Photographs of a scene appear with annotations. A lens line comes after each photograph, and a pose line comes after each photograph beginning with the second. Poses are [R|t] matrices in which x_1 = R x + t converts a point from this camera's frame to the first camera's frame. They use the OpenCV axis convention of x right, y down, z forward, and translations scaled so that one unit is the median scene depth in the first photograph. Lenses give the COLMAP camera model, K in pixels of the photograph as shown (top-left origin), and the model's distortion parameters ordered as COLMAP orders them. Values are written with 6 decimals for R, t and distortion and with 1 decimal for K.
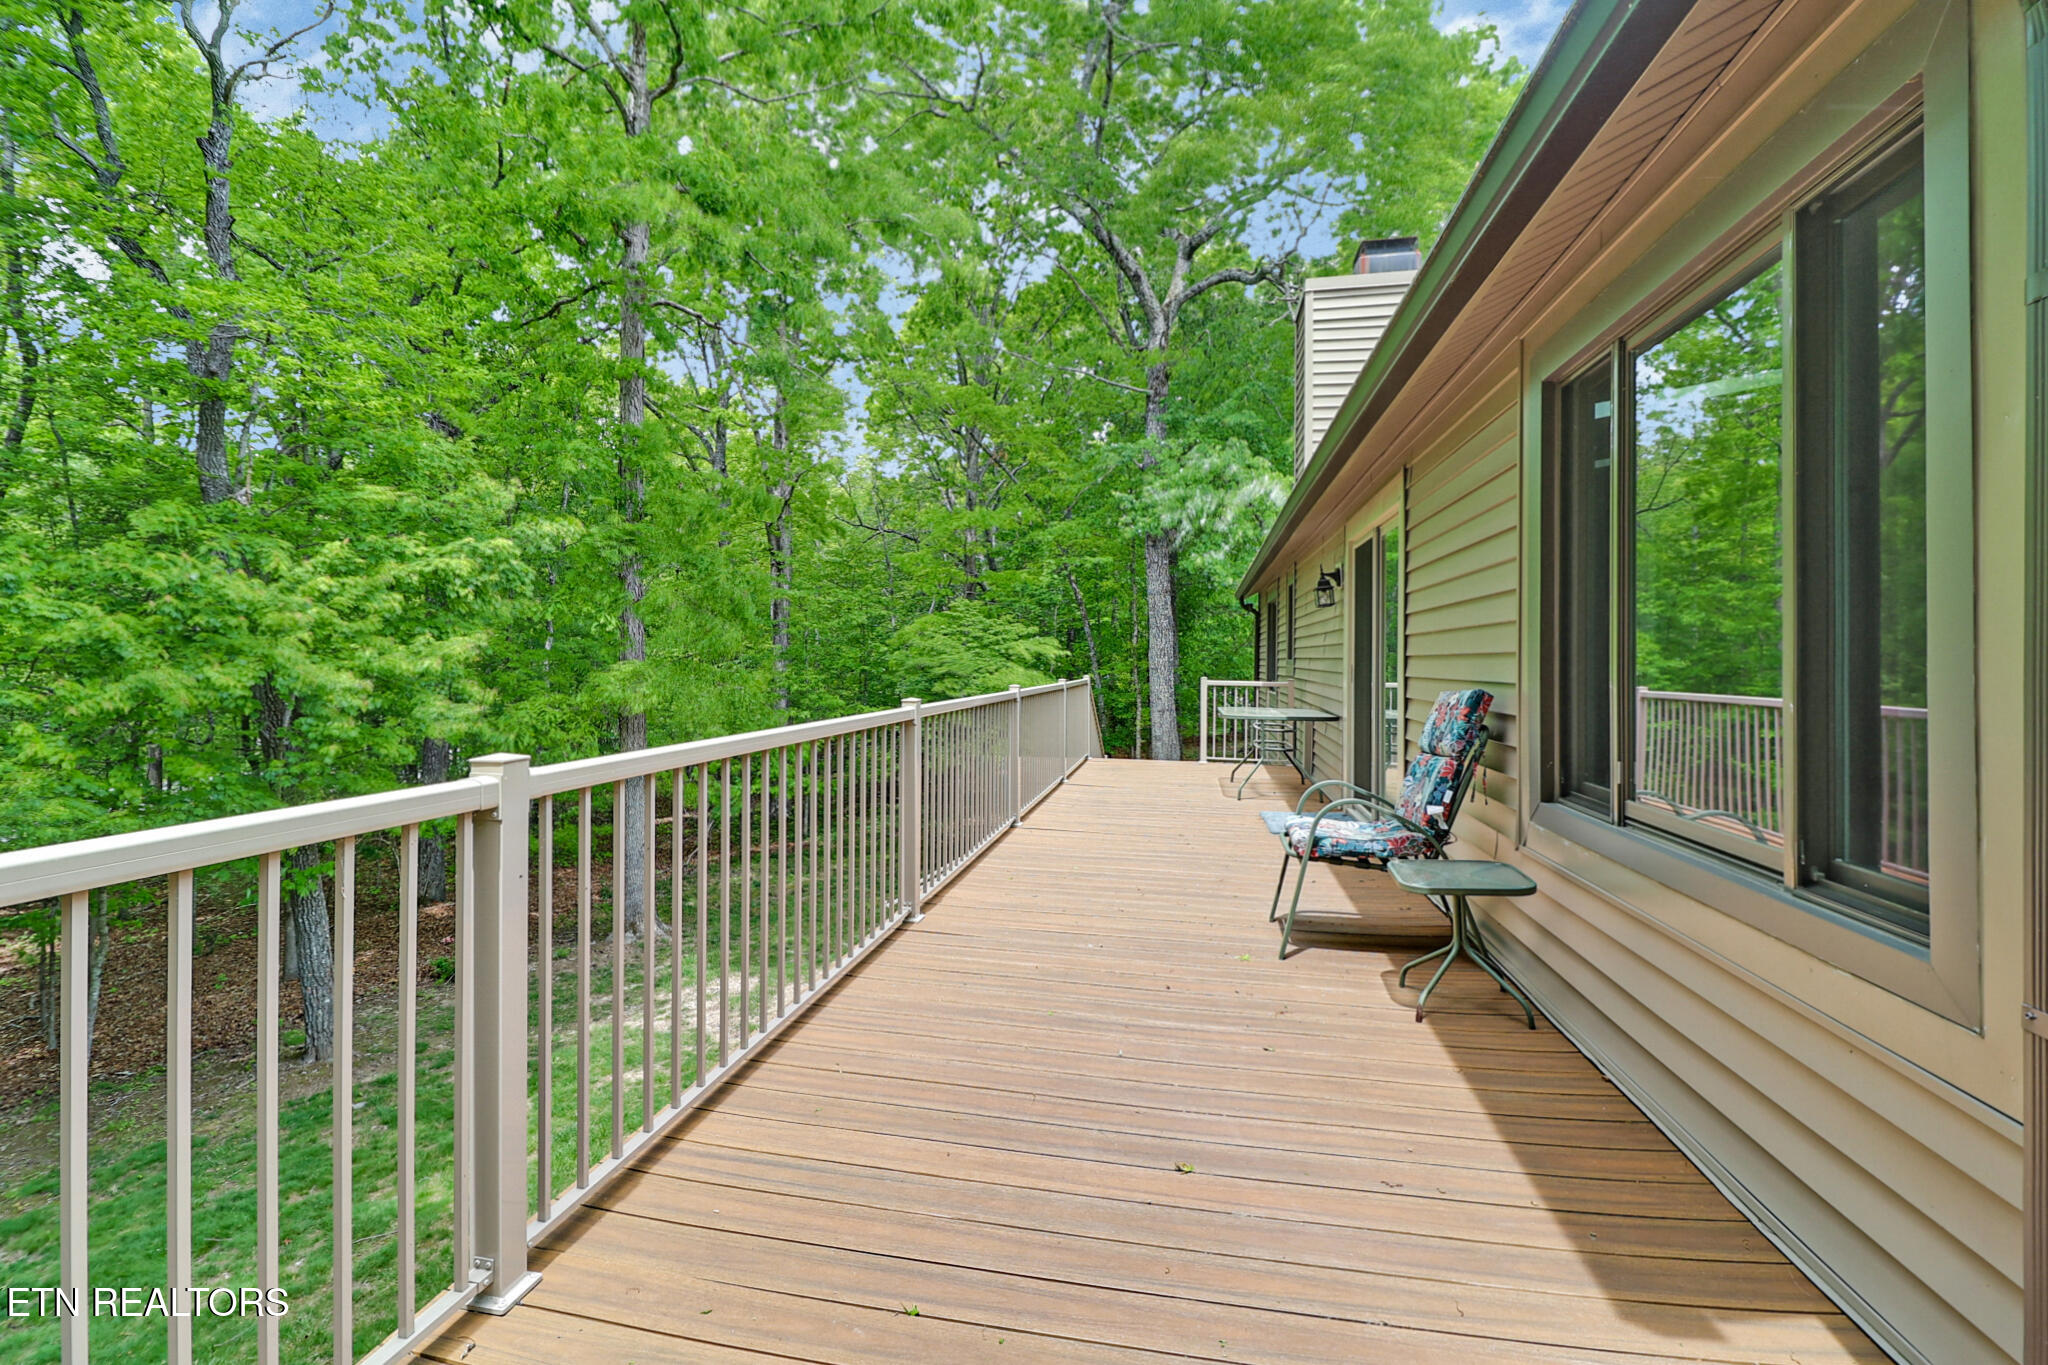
lens RADIAL K [[931.2, 0, 1012.9], [0, 931.2, 663.6], [0, 0, 1]] dist [-0.007450, -0.004304]
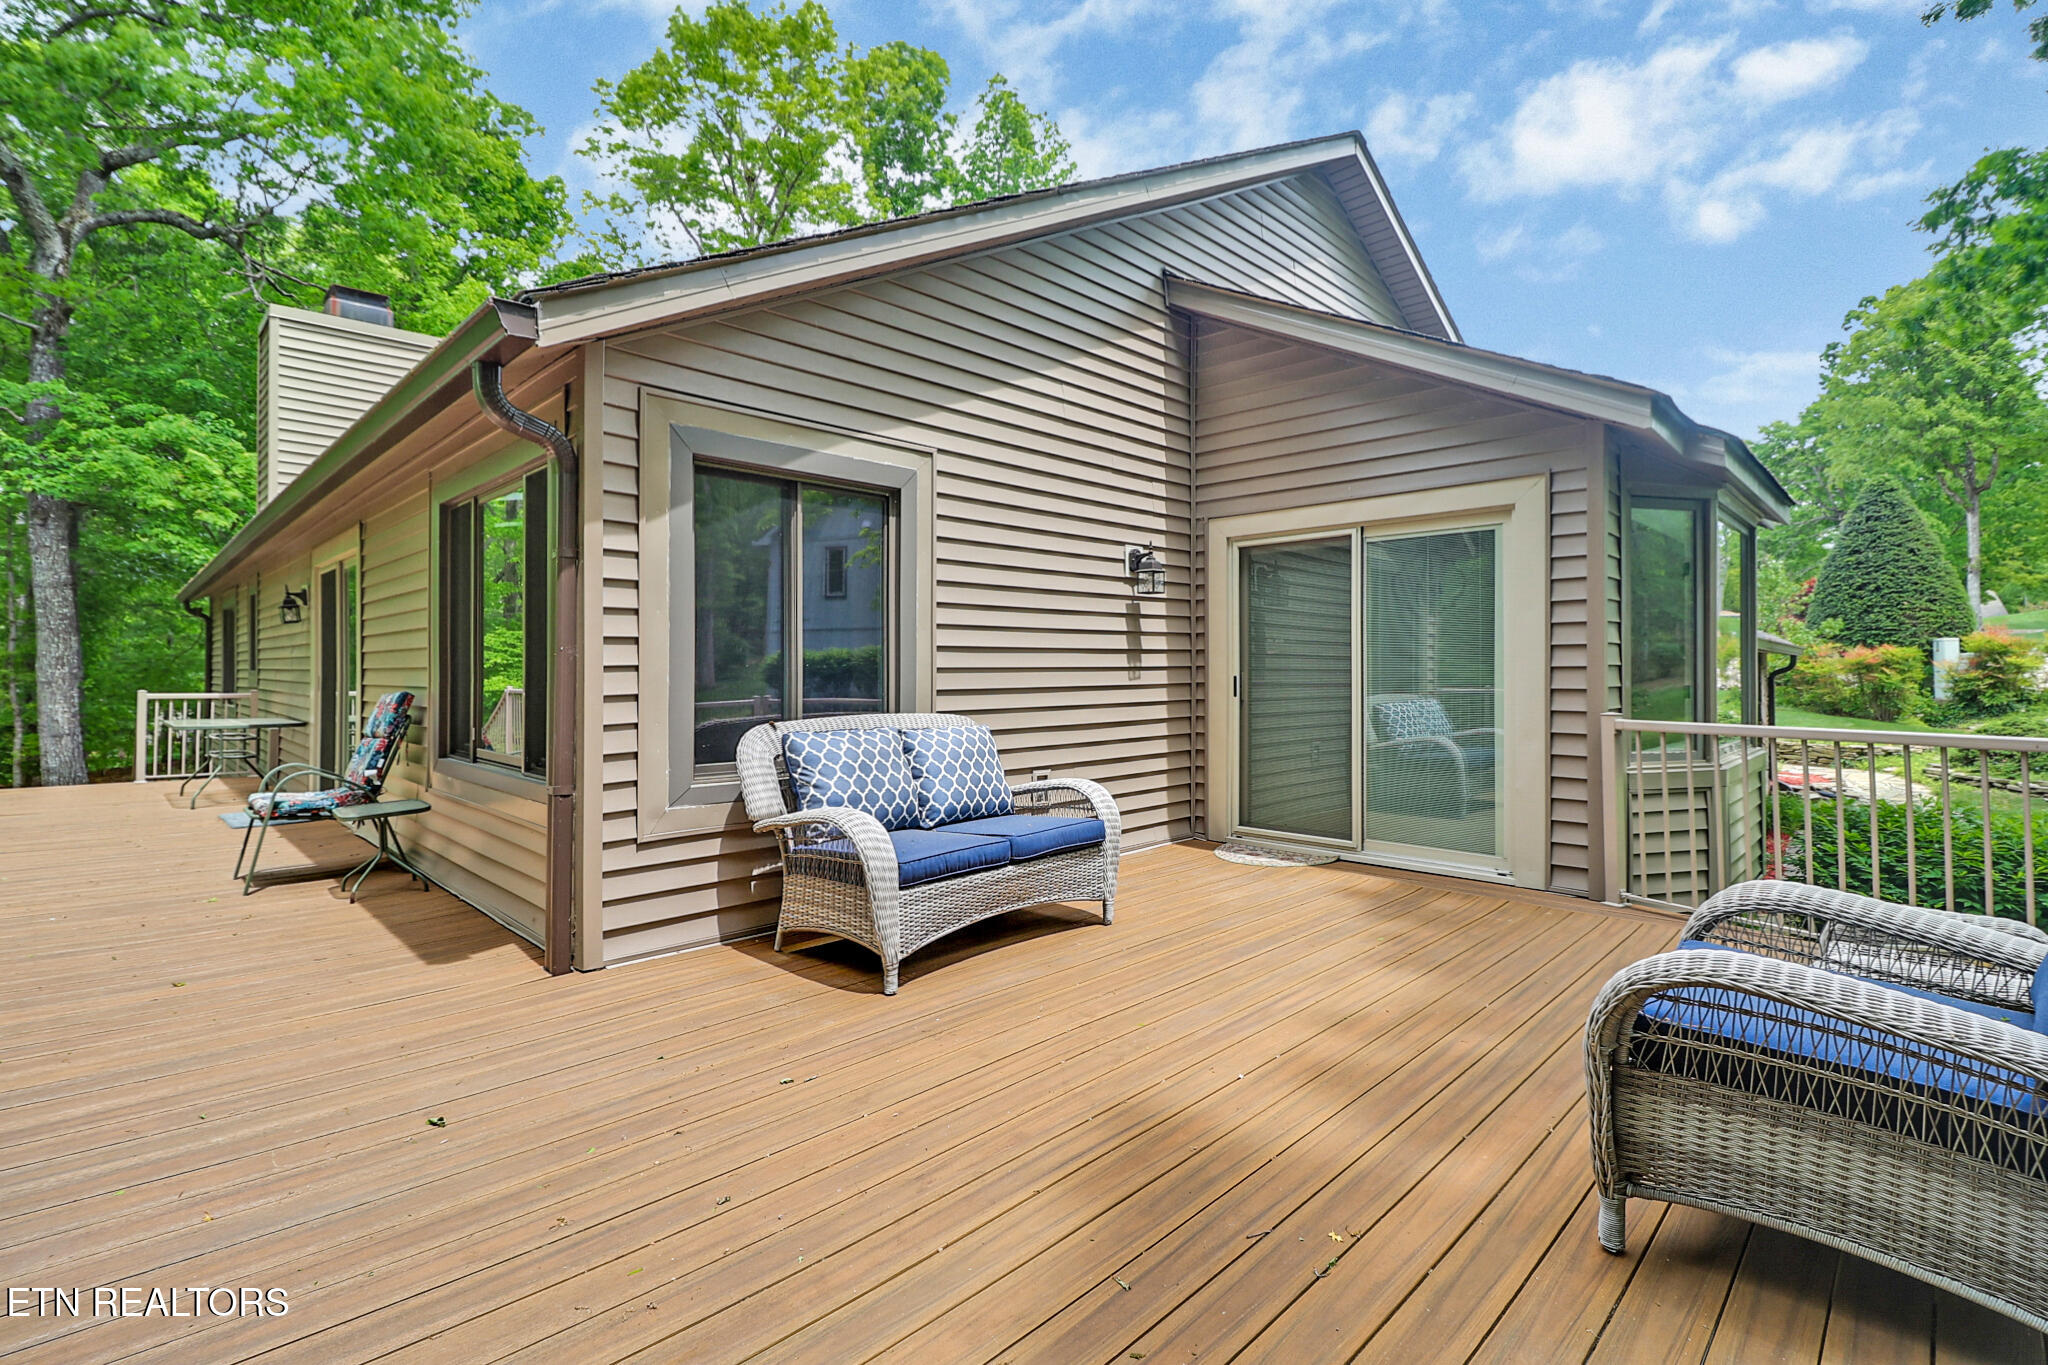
lens RADIAL K [[931.2, 0, 1009.6], [0, 931.2, 665.9], [0, 0, 1]] dist [-0.007450, -0.004304]
pose [[0.561325, -0.001631, 0.827594, -0.115890], [0.006962, 0.999972, -0.002751, -0.001803], [-0.827566, 0.007306, 0.561321, -0.393895]]
